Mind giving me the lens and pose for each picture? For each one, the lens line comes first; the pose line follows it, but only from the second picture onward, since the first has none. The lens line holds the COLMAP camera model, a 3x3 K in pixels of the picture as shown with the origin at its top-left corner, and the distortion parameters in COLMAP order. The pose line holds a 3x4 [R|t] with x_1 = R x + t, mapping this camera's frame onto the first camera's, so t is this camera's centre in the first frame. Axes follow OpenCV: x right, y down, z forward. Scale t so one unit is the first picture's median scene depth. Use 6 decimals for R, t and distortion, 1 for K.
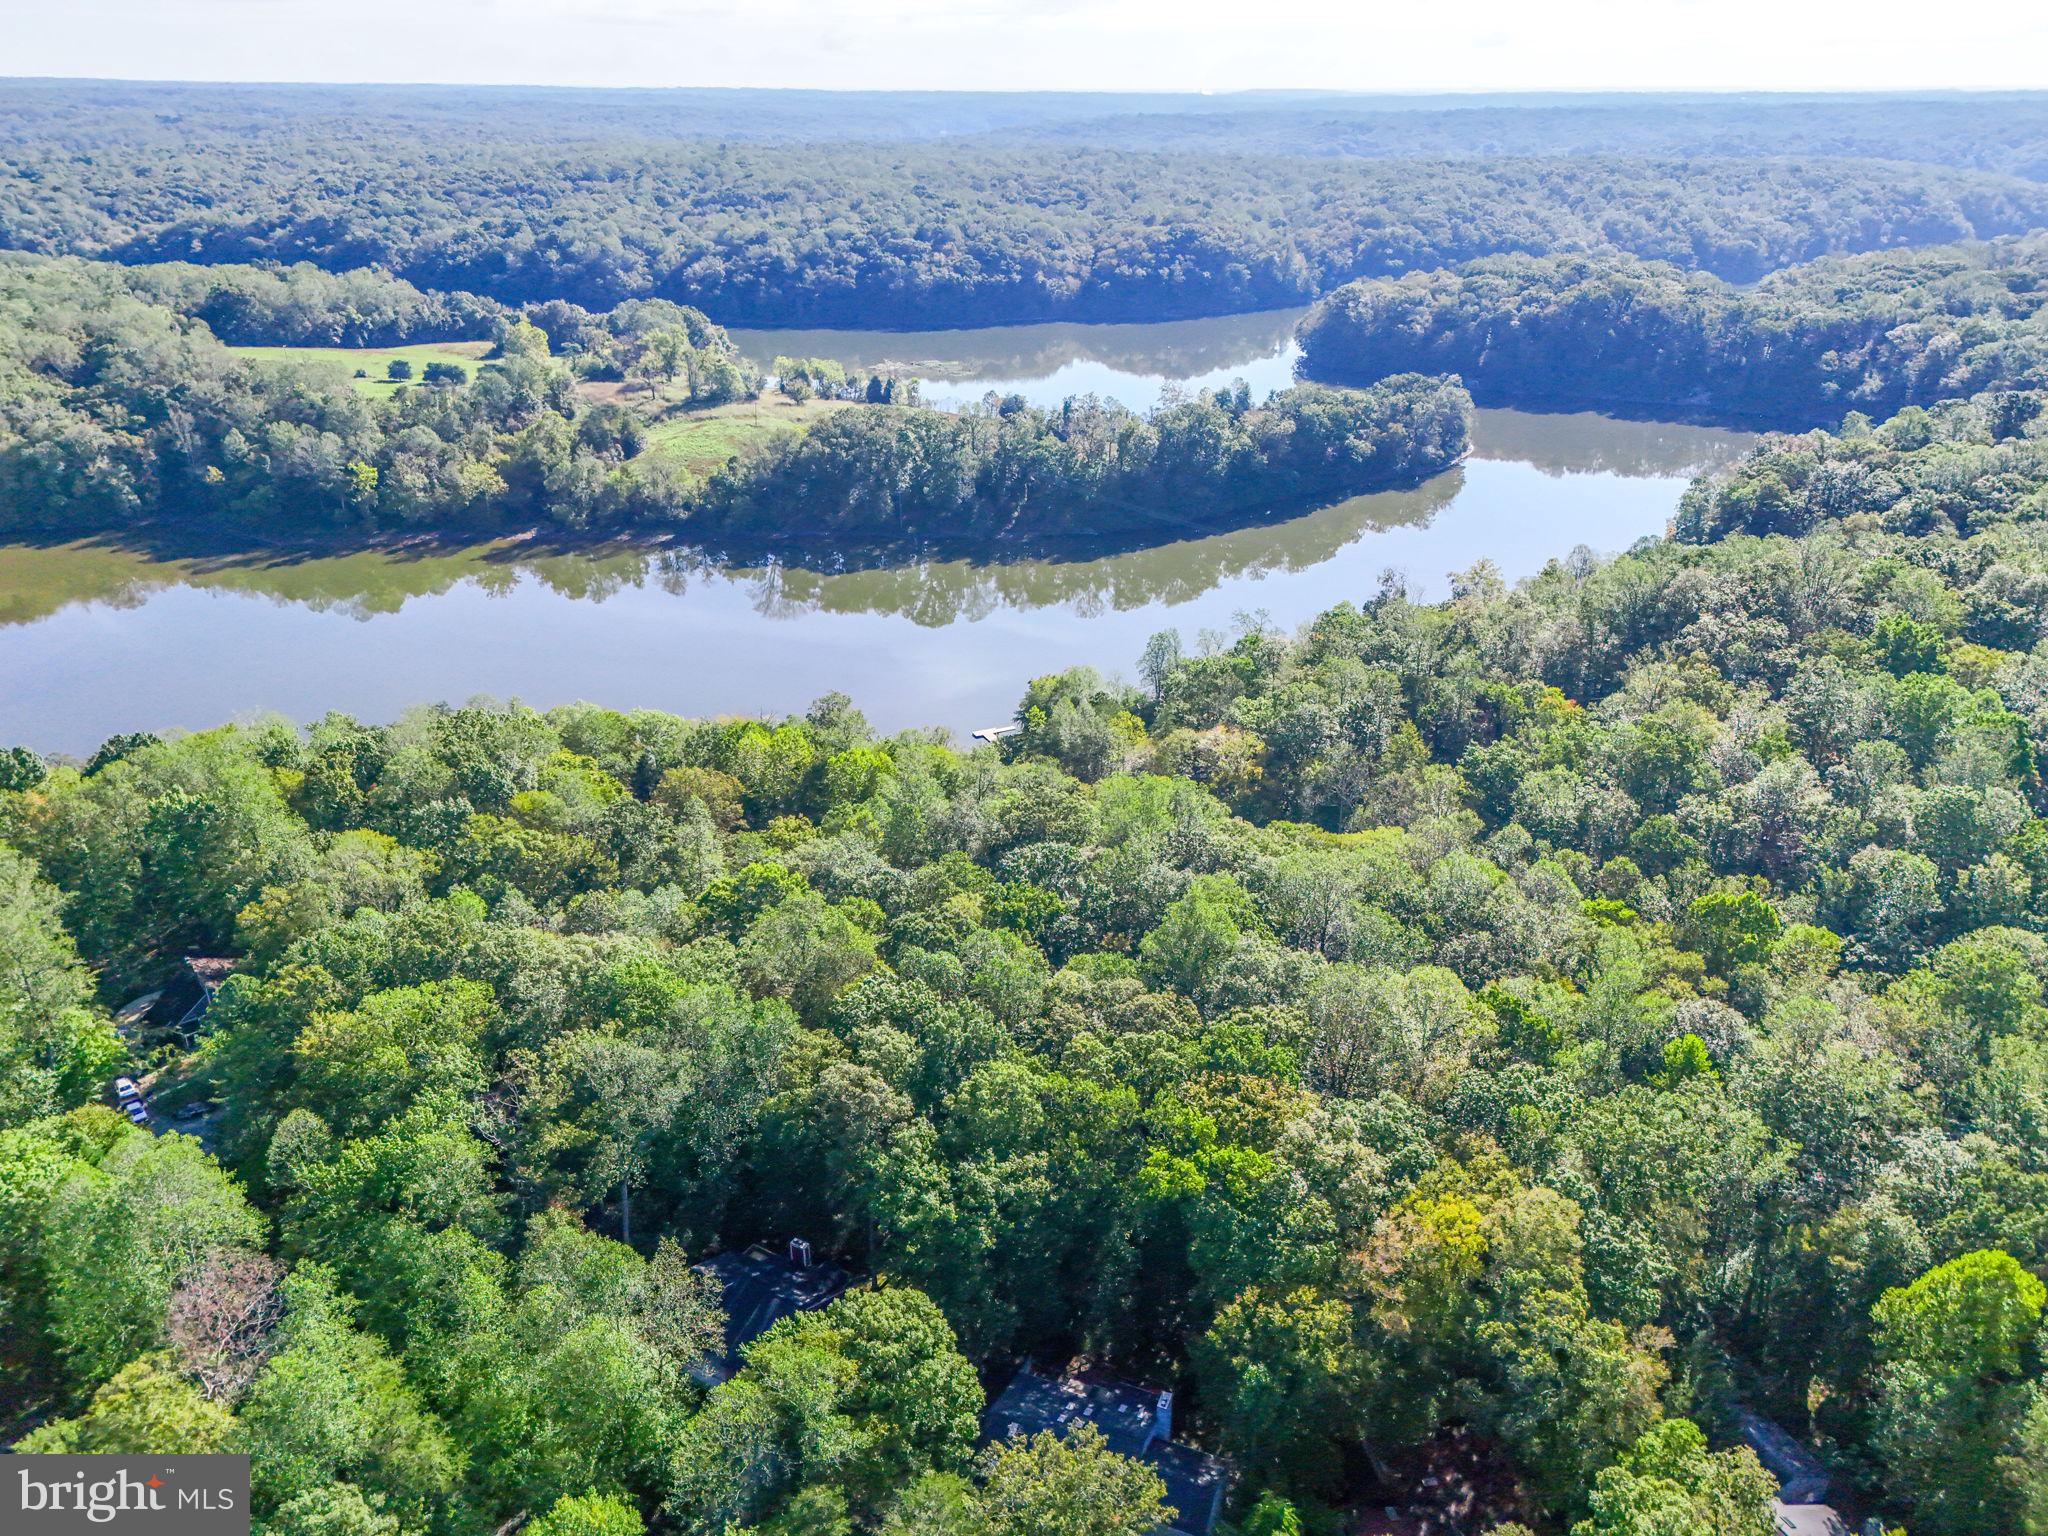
lens RADIAL K [[1500.2, 0, 1027.9], [0, 1500.2, 768.6], [0, 0, 1]] dist [0.062795, -0.045496]
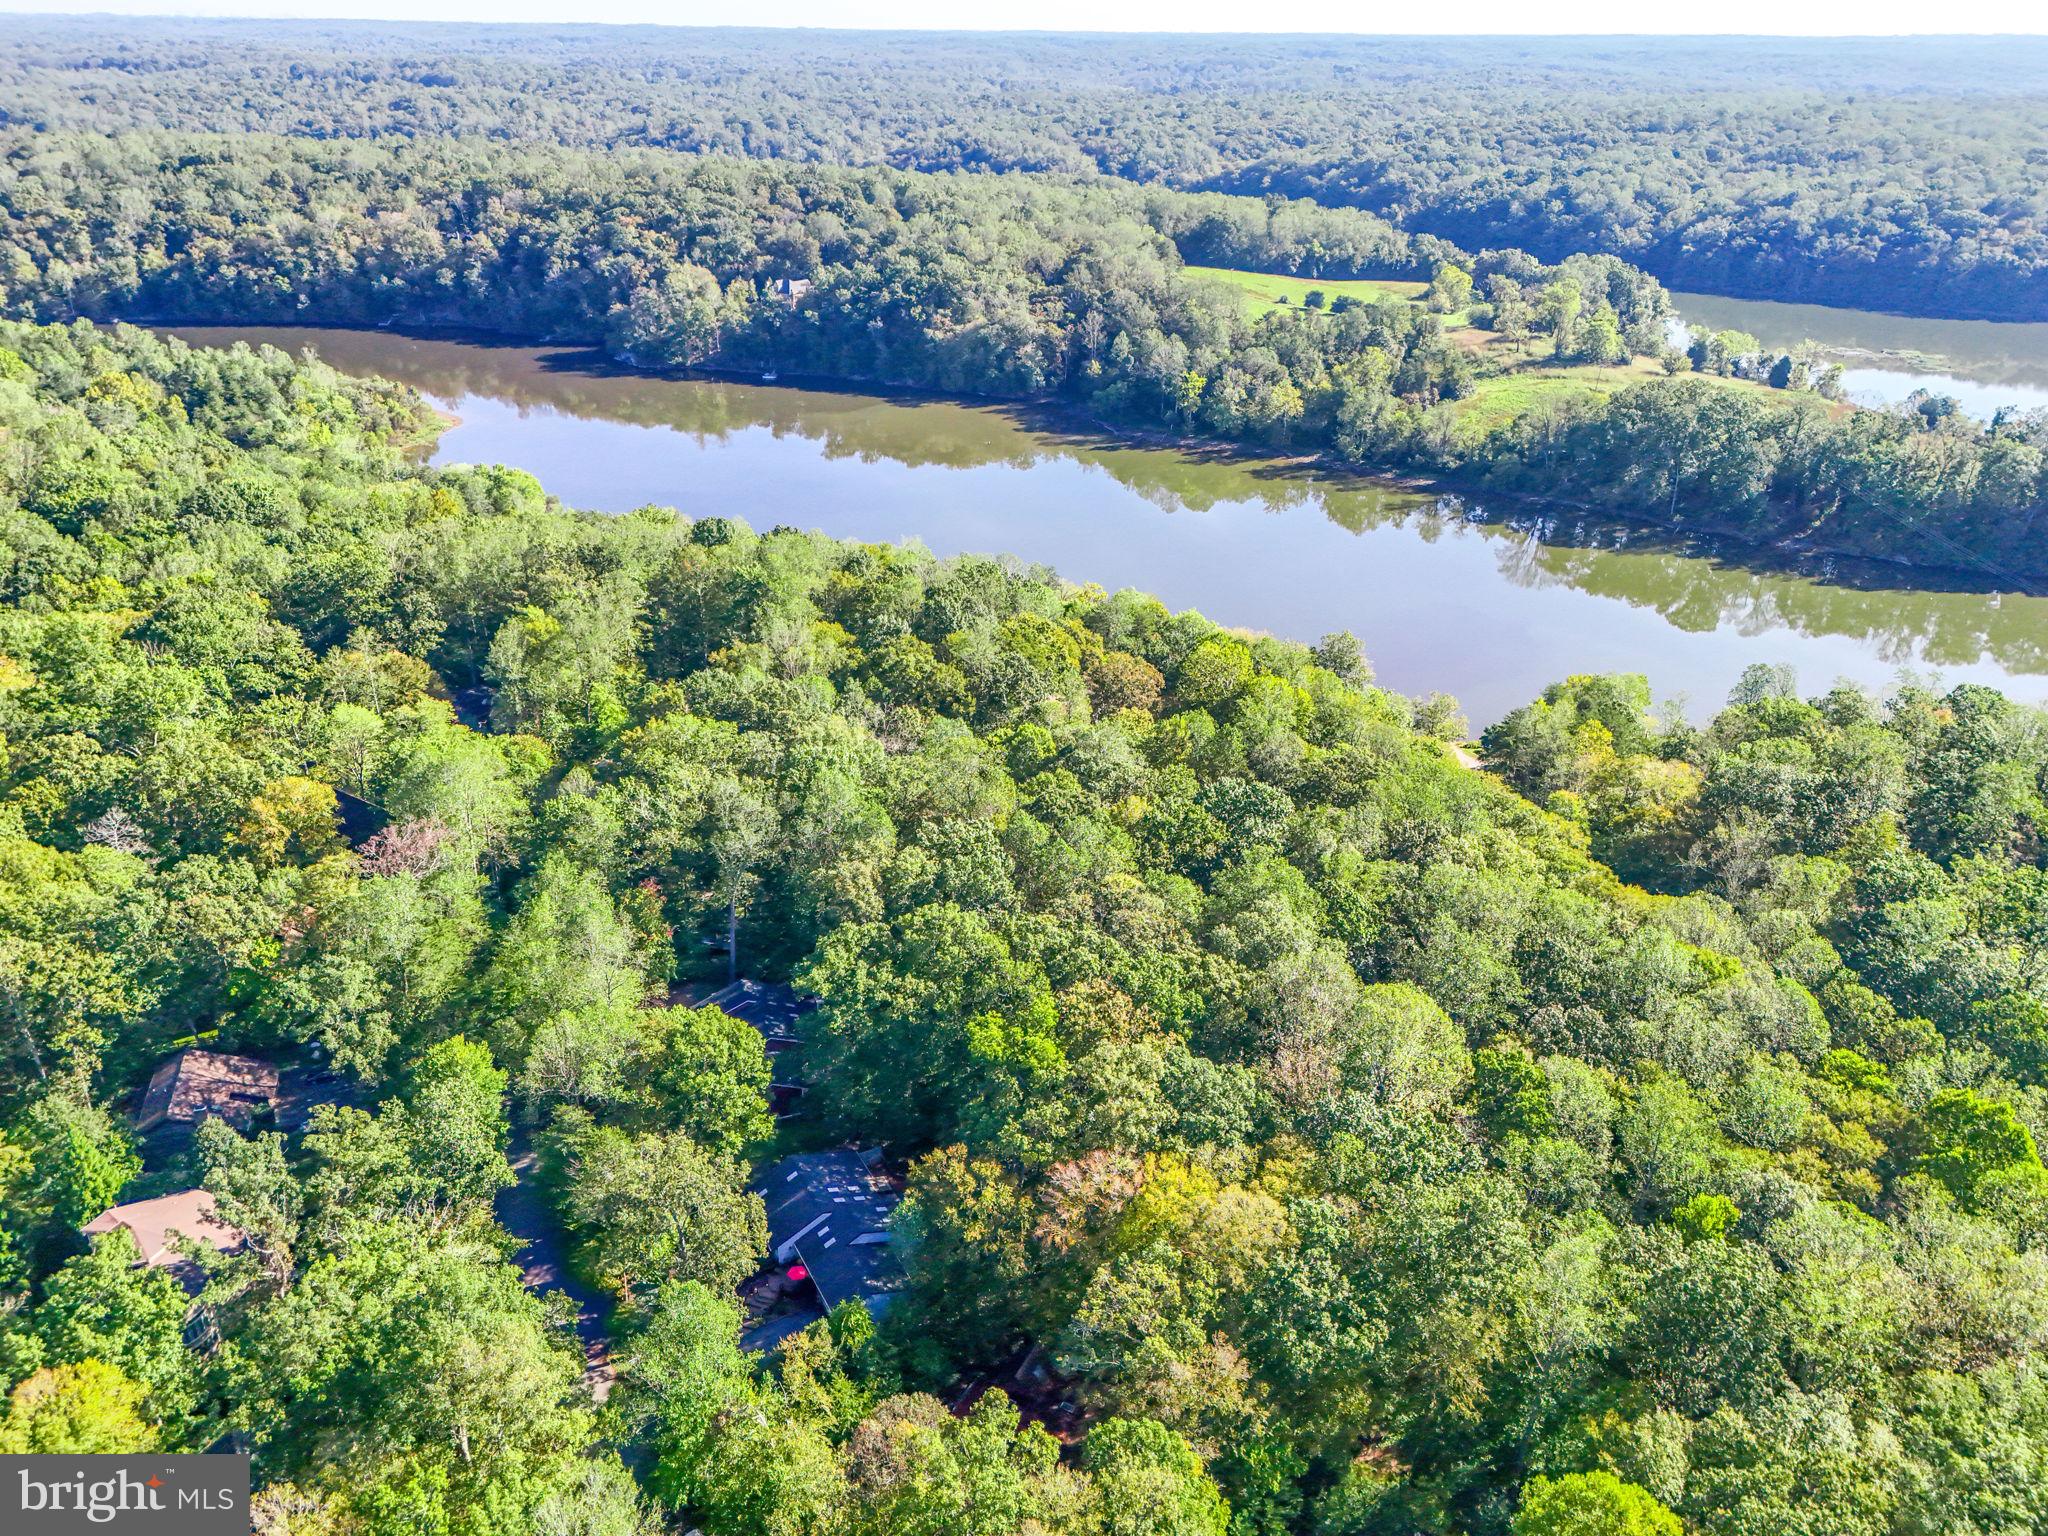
lens RADIAL K [[1500.2, 0, 1027.4], [0, 1500.2, 767.3], [0, 0, 1]] dist [0.062795, -0.045496]
pose [[0.767408, 0.283602, -0.575026, 0.175814], [-0.268834, 0.956537, 0.112987, -0.012017], [0.582077, 0.067880, 0.810296, 0.033140]]
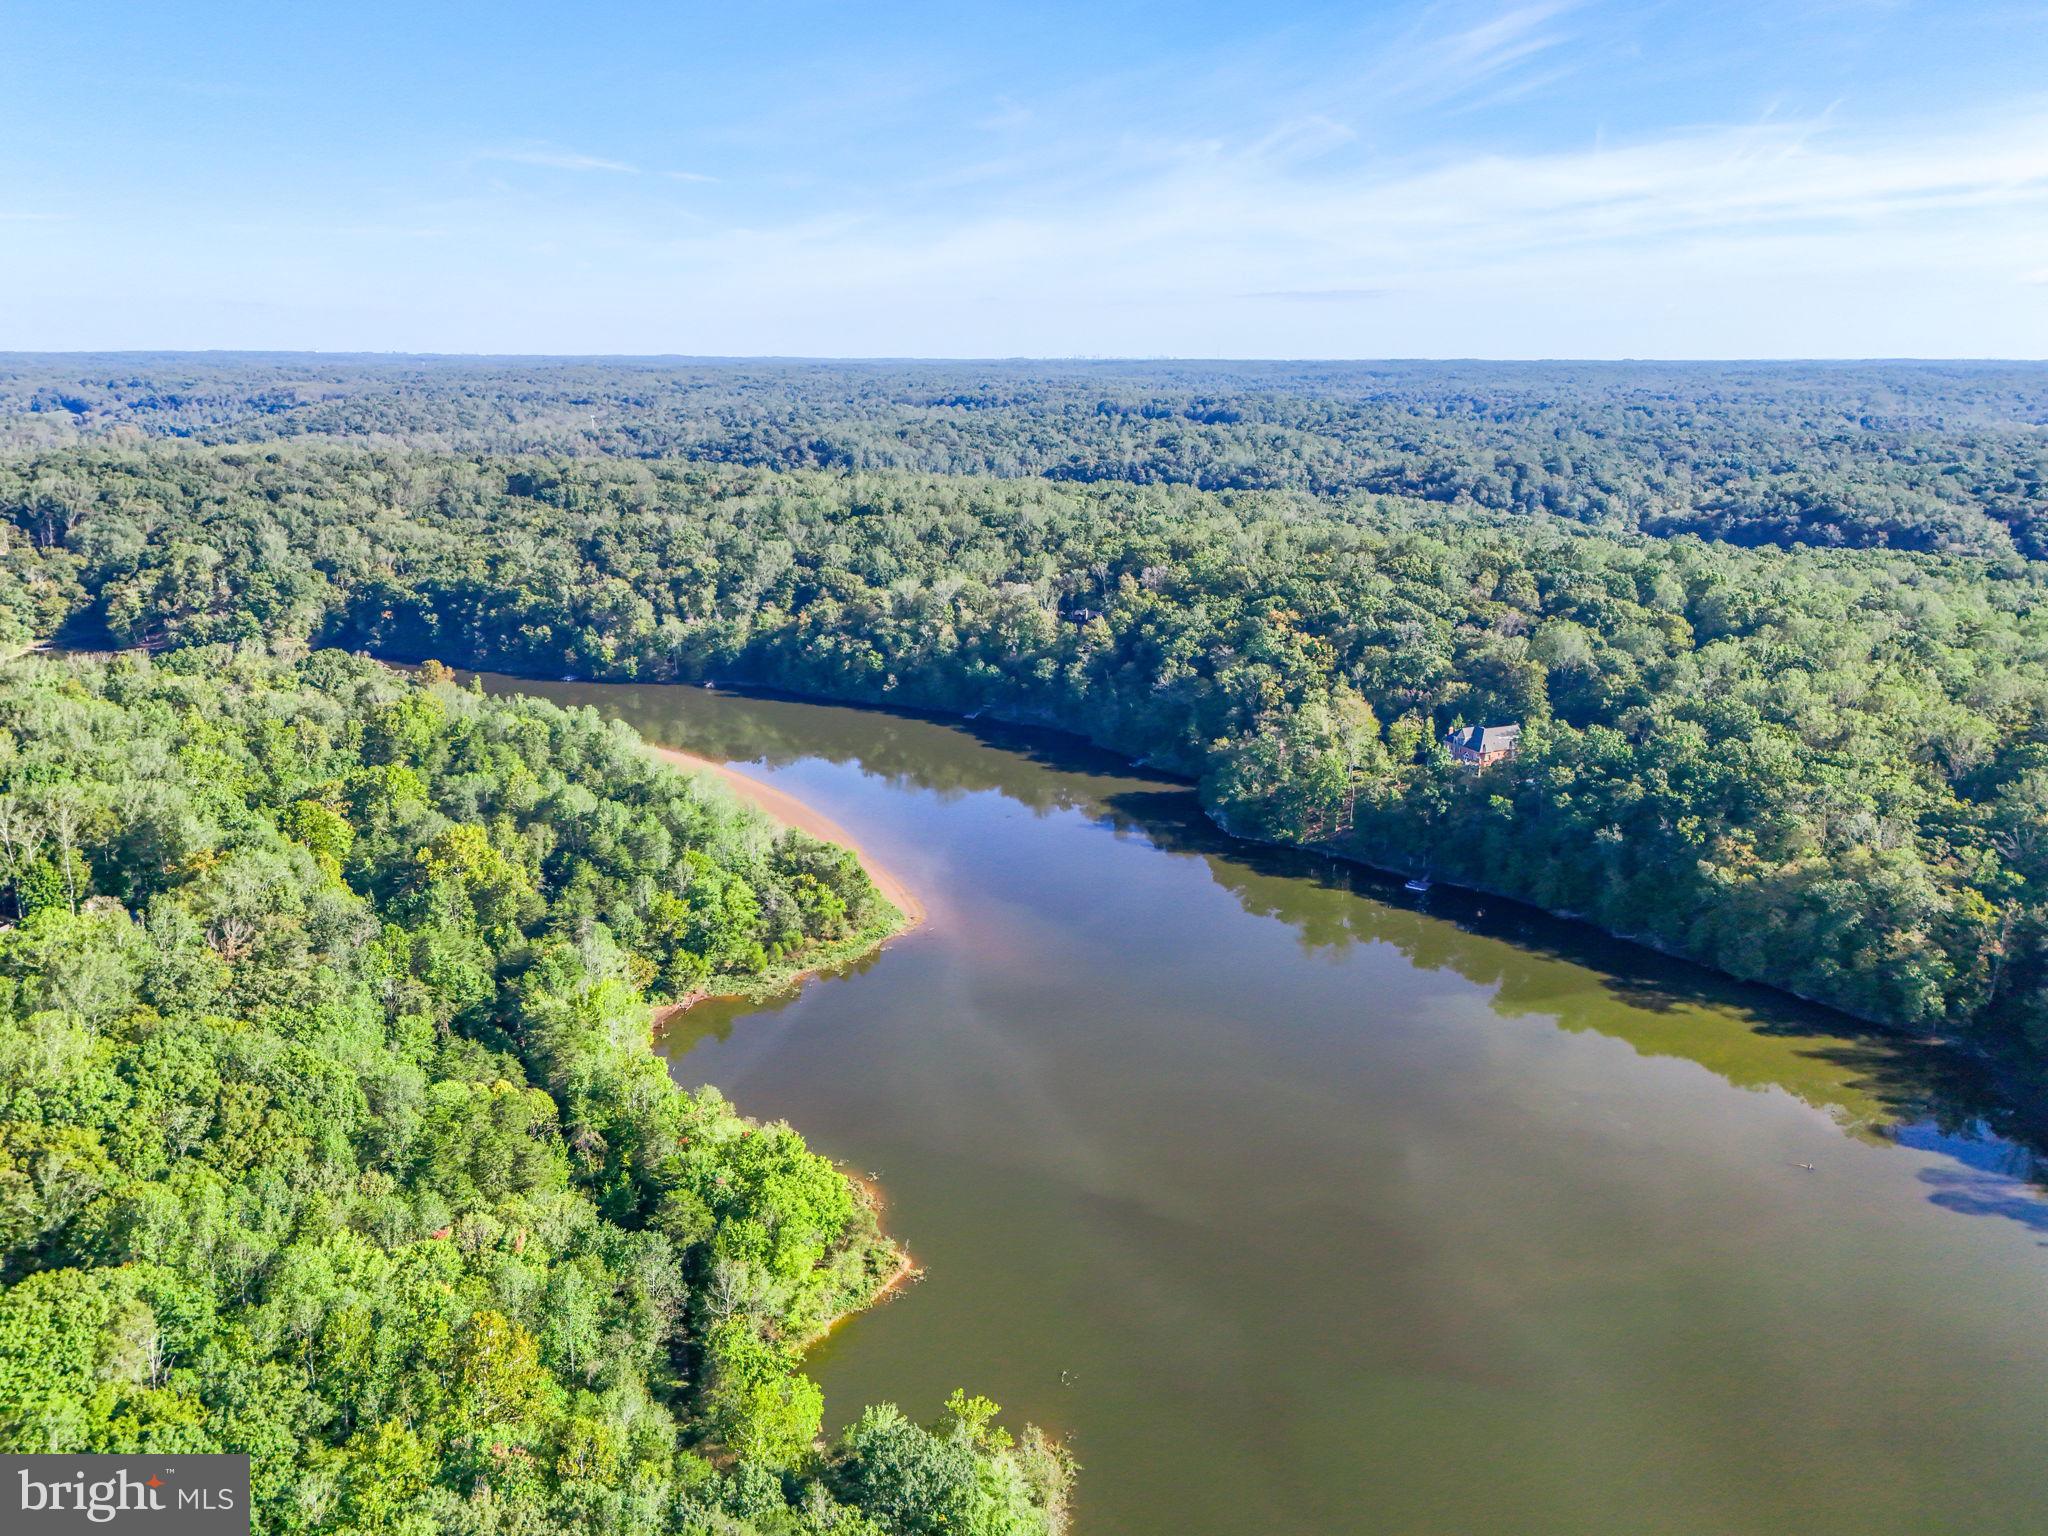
lens RADIAL K [[1500.2, 0, 1023.9], [0, 1500.2, 768.4], [0, 0, 1]] dist [0.062795, -0.045496]
pose [[0.364773, 0.244266, -0.898485, -0.171377], [-0.386584, 0.917602, 0.092515, -0.166061], [0.847050, 0.313593, 0.429146, 0.359275]]
